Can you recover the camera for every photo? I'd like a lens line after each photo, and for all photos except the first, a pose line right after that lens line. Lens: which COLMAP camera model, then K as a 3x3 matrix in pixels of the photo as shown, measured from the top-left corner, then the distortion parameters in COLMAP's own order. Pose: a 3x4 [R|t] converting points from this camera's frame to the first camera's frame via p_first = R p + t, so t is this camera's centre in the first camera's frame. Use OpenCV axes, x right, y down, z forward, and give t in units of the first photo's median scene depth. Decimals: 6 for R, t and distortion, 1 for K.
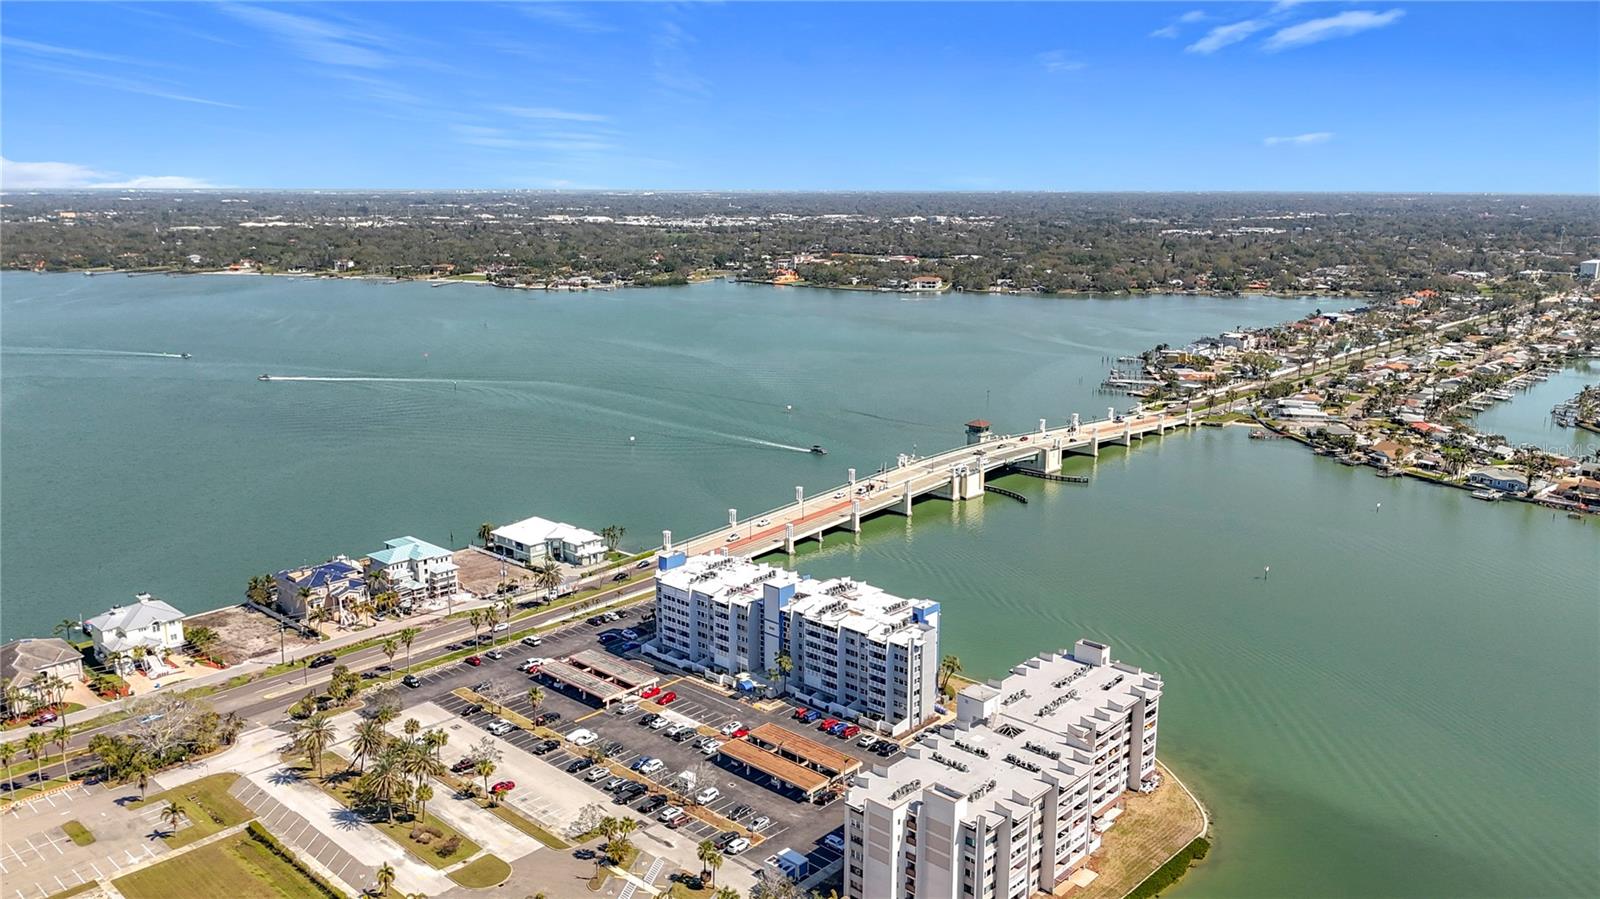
lens RADIAL K [[1198.7, 0, 802.4], [0, 1198.7, 451.3], [0, 0, 1]] dist [0.068473, -0.116889]
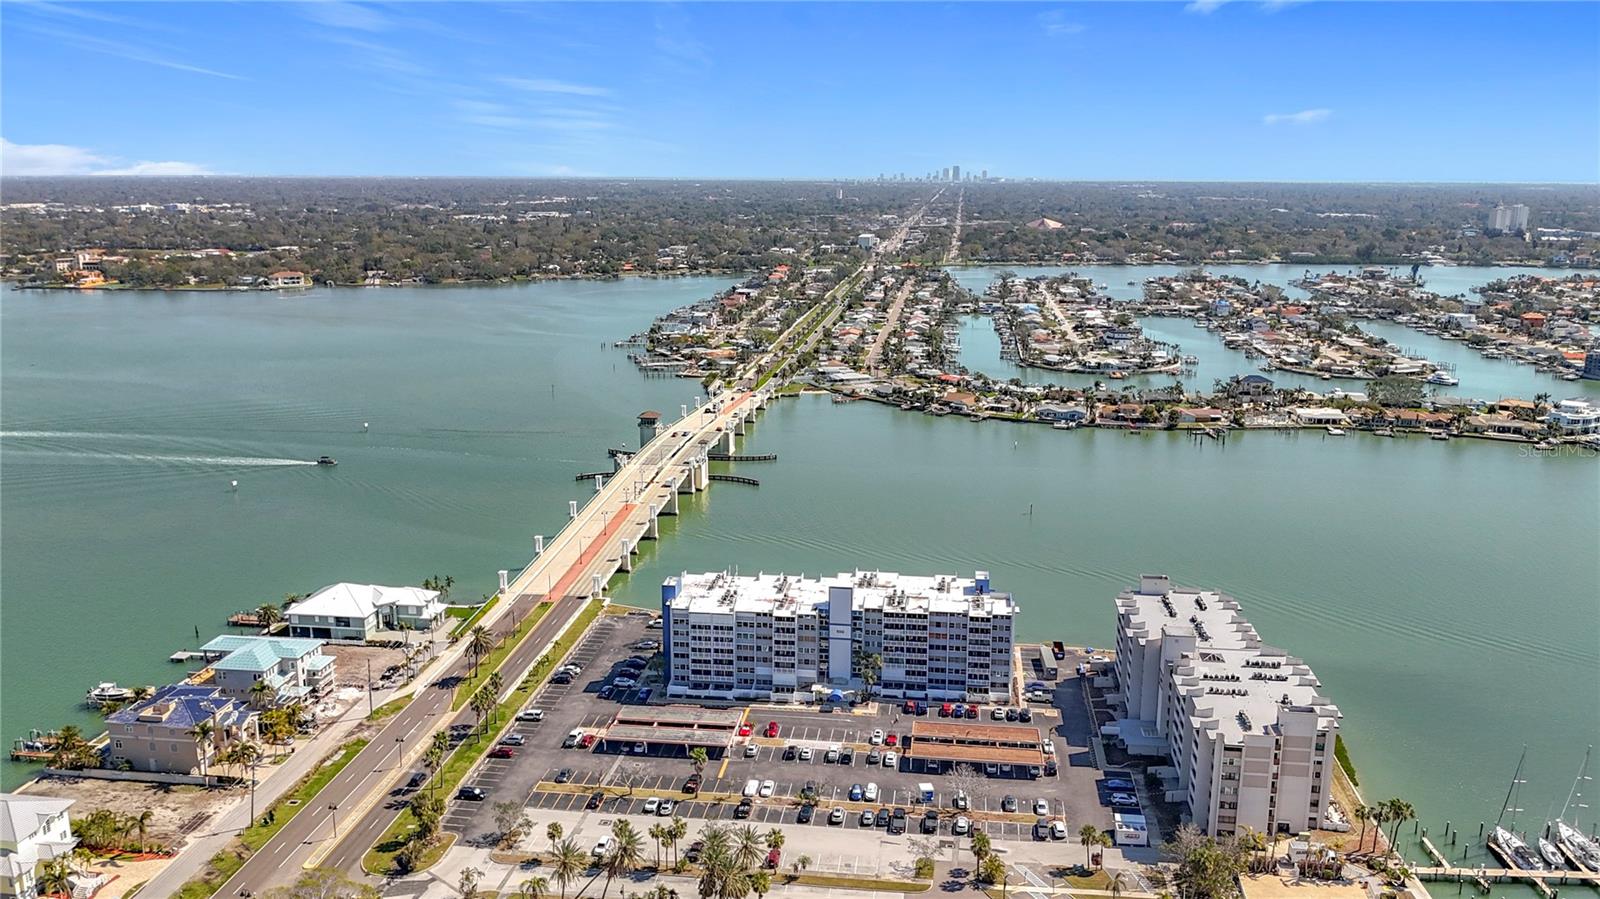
lens RADIAL K [[1241.8, 0, 799.6], [0, 1241.8, 420.2], [0, 0, 1]] dist [0.074347, -0.155095]
pose [[0.817430, -0.112901, 0.564856, -0.575499], [0.123610, 0.992141, 0.019423, -0.042010], [-0.562609, 0.053945, 0.824961, 0.182906]]
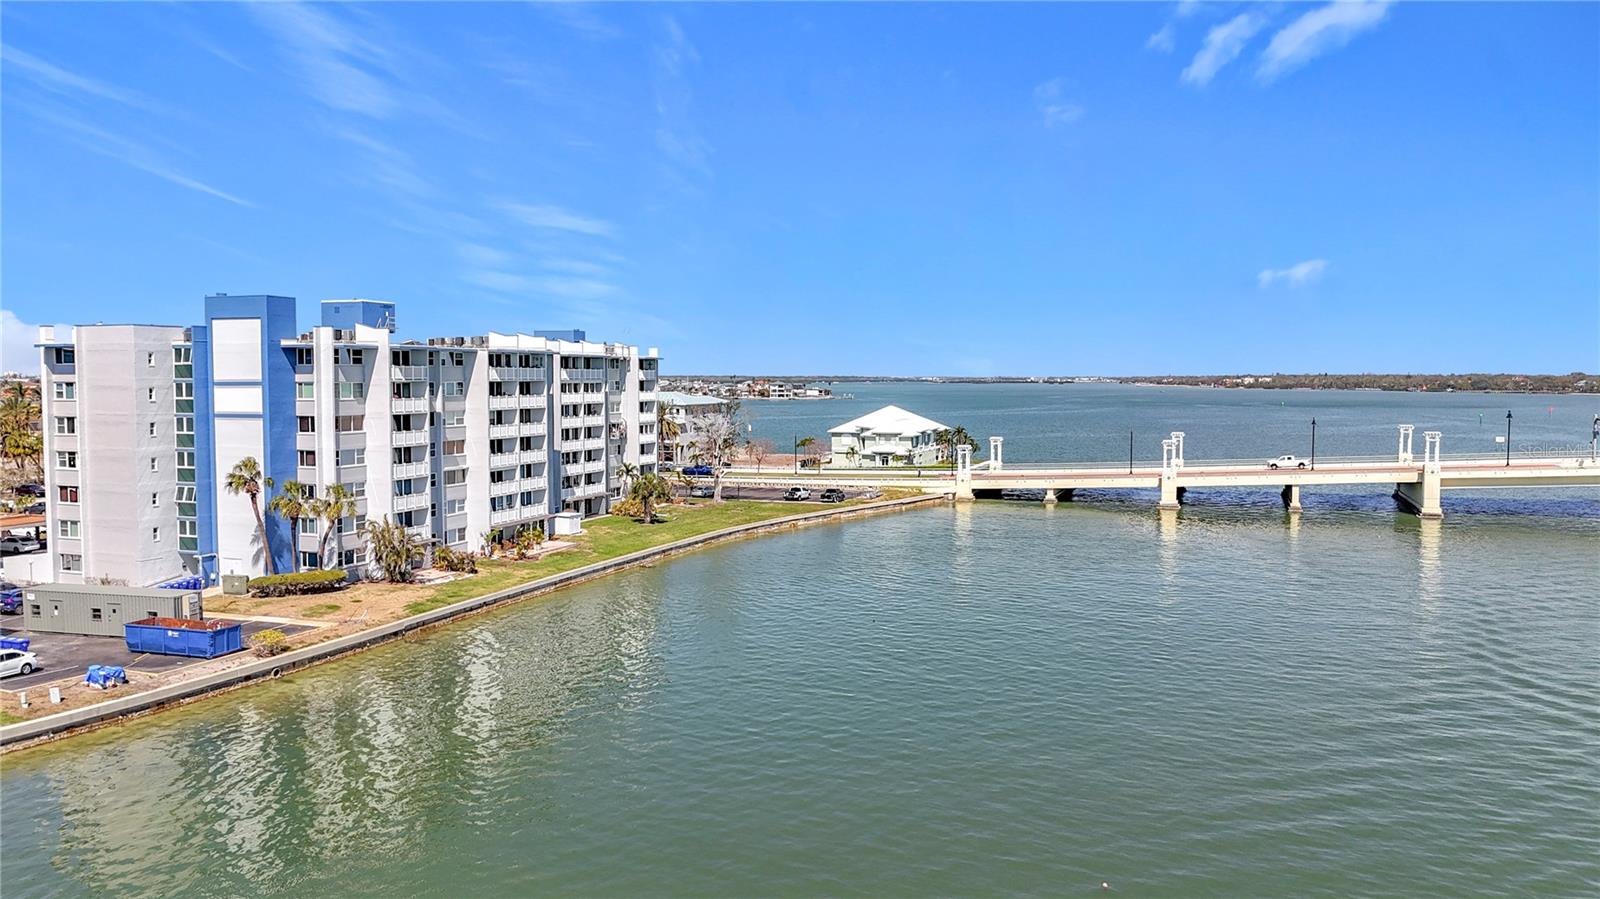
lens RADIAL K [[1209.4, 0, 800.4], [0, 1209.4, 452.9], [0, 0, 1]] dist [0.048558, -0.106022]
pose [[0.391913, 0.055520, -0.918326, 0.461898], [-0.197866, 0.979905, -0.025200, 0.139885], [0.898473, 0.191581, 0.395023, 0.945985]]
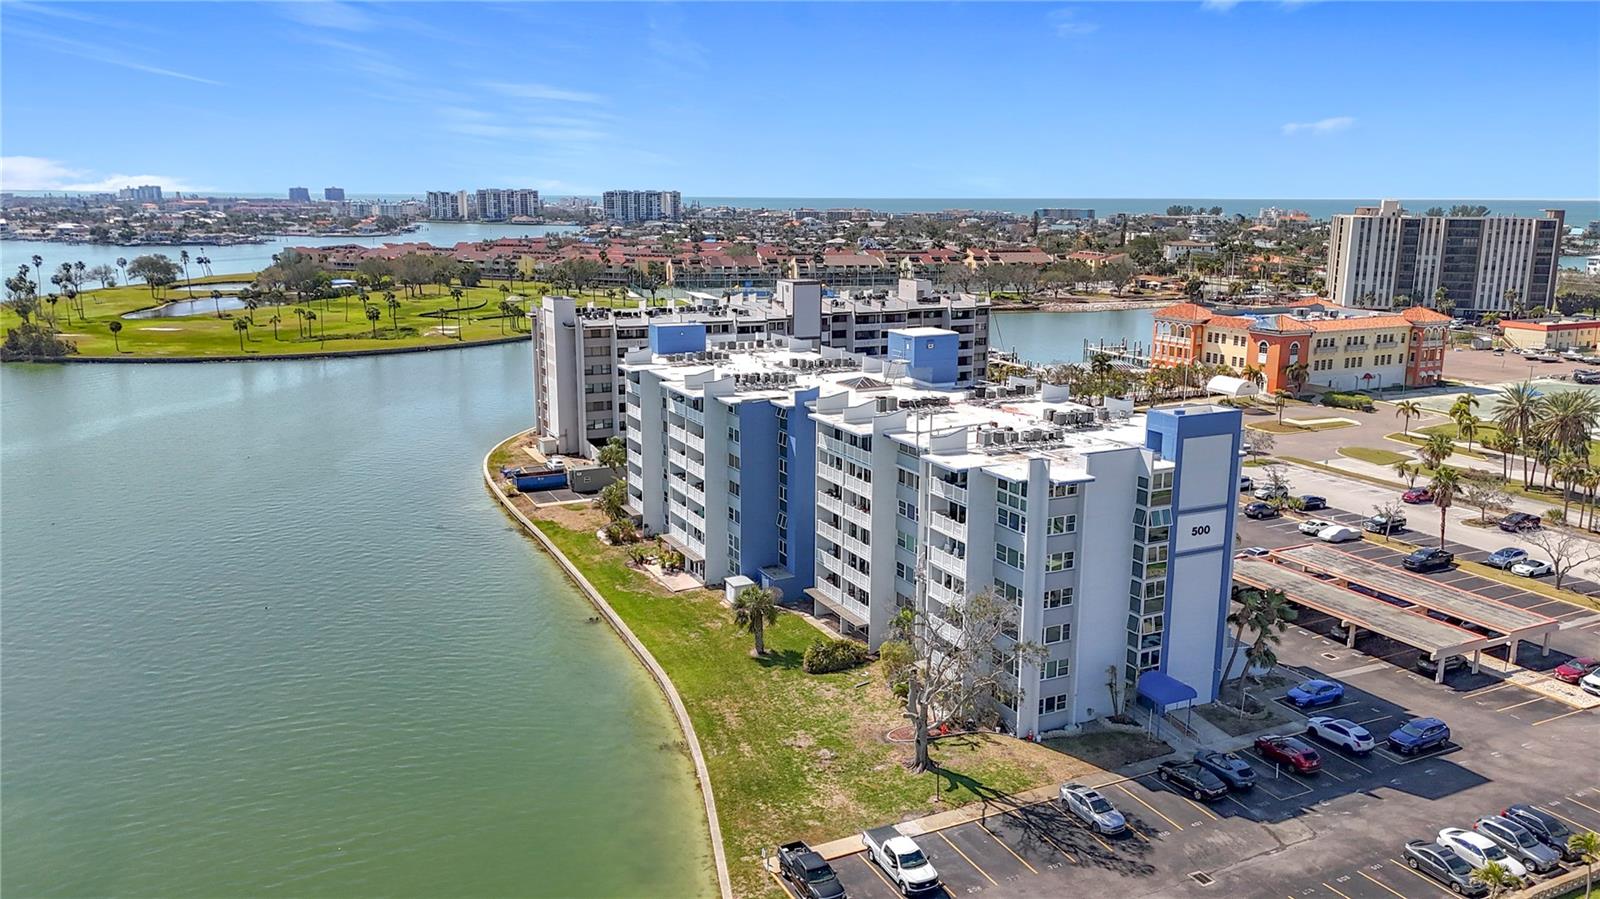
lens RADIAL K [[1186.6, 0, 803.7], [0, 1186.6, 446.6], [0, 0, 1]] dist [0.085881, -0.117942]
pose [[-0.934156, -0.082483, 0.347202, -0.129230], [0.068744, 0.913108, 0.401881, -0.029686], [-0.350181, 0.399287, -0.847315, 1.356372]]
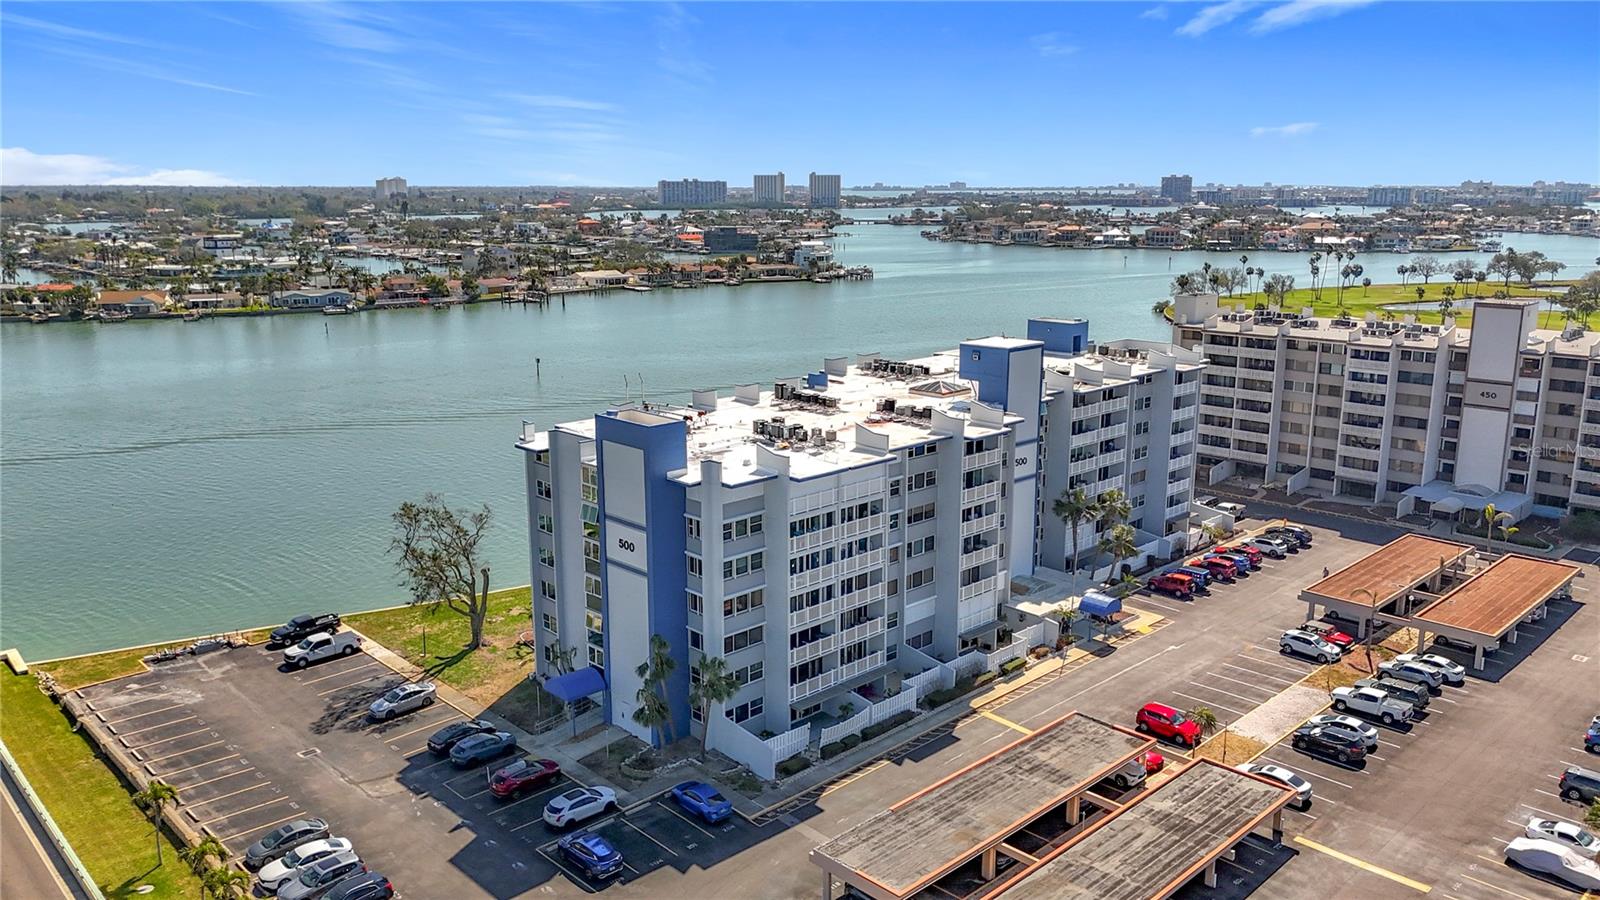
lens RADIAL K [[1202.6, 0, 801.4], [0, 1202.6, 425.1], [0, 0, 1]] dist [0.049301, -0.065469]
pose [[0.058886, -0.197840, 0.978464, -0.393584], [0.218177, 0.959019, 0.180778, 0.049251], [-0.974131, 0.202833, 0.099637, 0.994730]]
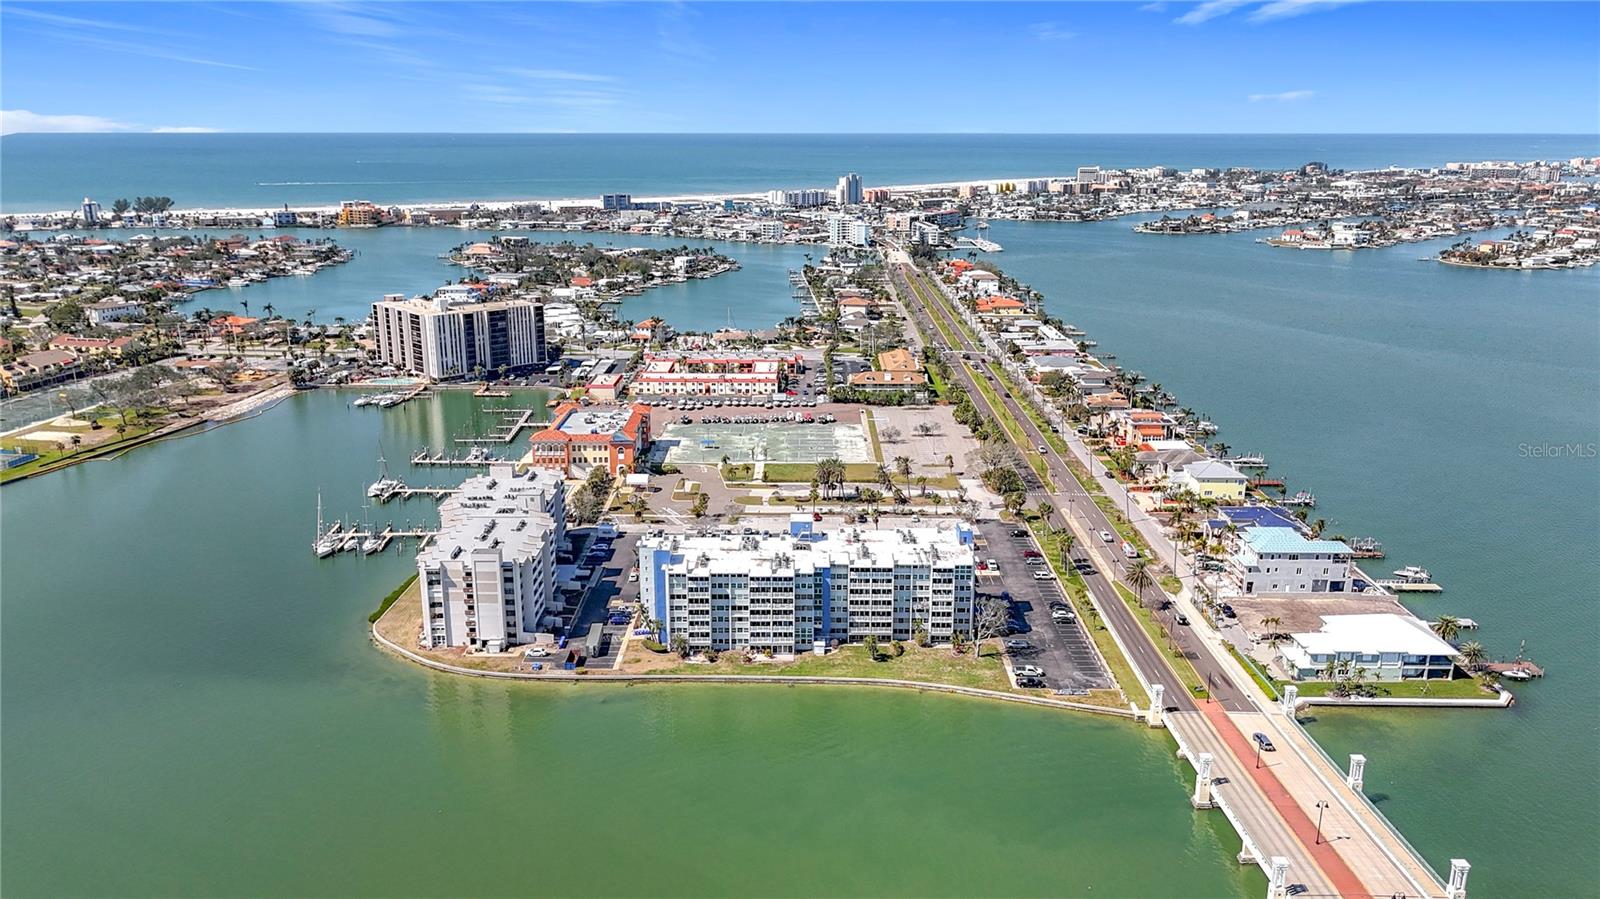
lens RADIAL K [[1186.6, 0, 803.7], [0, 1186.6, 446.6], [0, 0, 1]] dist [0.085881, -0.117942]
pose [[-0.738676, 0.171666, -0.651835, 0.613953], [-0.149474, 0.901234, 0.406736, -0.349726], [0.657279, 0.397878, -0.640060, 1.576219]]
